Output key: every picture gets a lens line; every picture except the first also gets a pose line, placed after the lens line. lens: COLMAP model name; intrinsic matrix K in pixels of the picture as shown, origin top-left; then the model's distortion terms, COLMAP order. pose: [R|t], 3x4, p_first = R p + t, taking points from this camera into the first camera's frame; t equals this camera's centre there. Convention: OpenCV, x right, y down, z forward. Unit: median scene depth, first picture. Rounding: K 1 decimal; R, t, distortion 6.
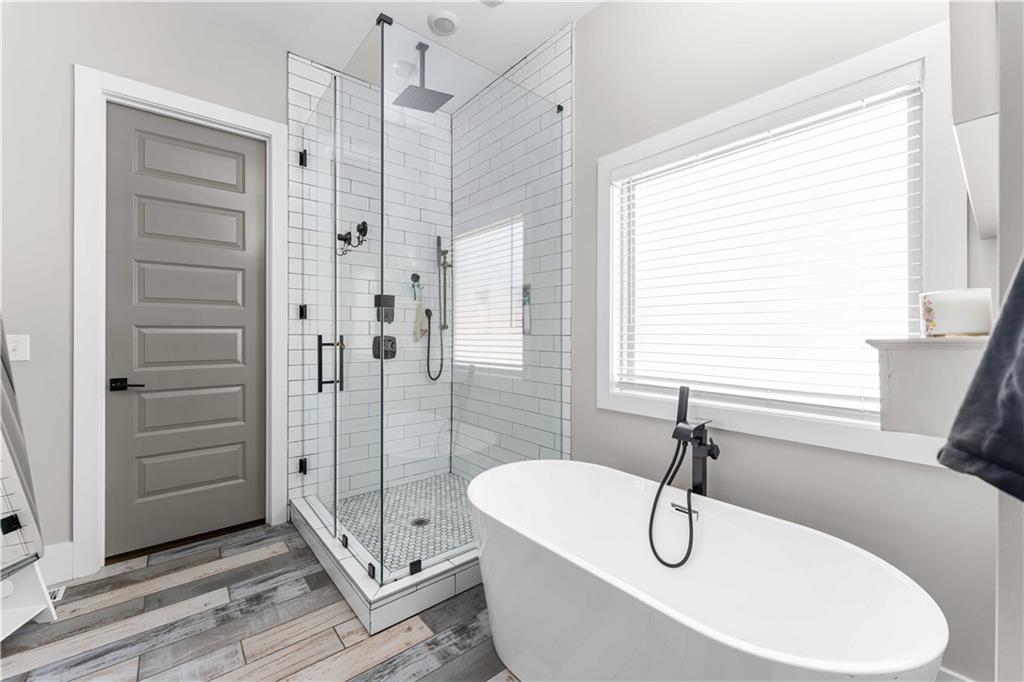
lens RADIAL K [[410.8, 0, 512.0], [0, 410.8, 341.0], [0, 0, 1]] dist [0.001418, 0.000127]
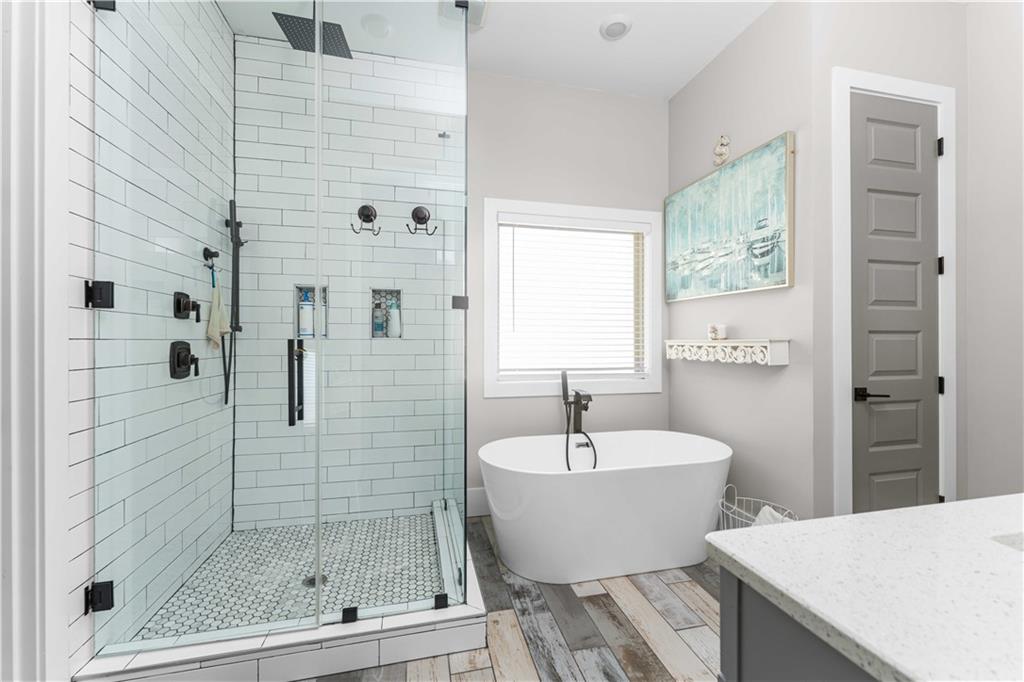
lens RADIAL K [[410.8, 0, 512.0], [0, 410.8, 341.0], [0, 0, 1]] dist [0.001418, 0.000127]
pose [[0.447369, -0.003288, 0.894343, -1.093924], [0.008259, 0.999966, -0.000455, -0.013534], [-0.894311, 0.007590, 0.447381, 0.458413]]
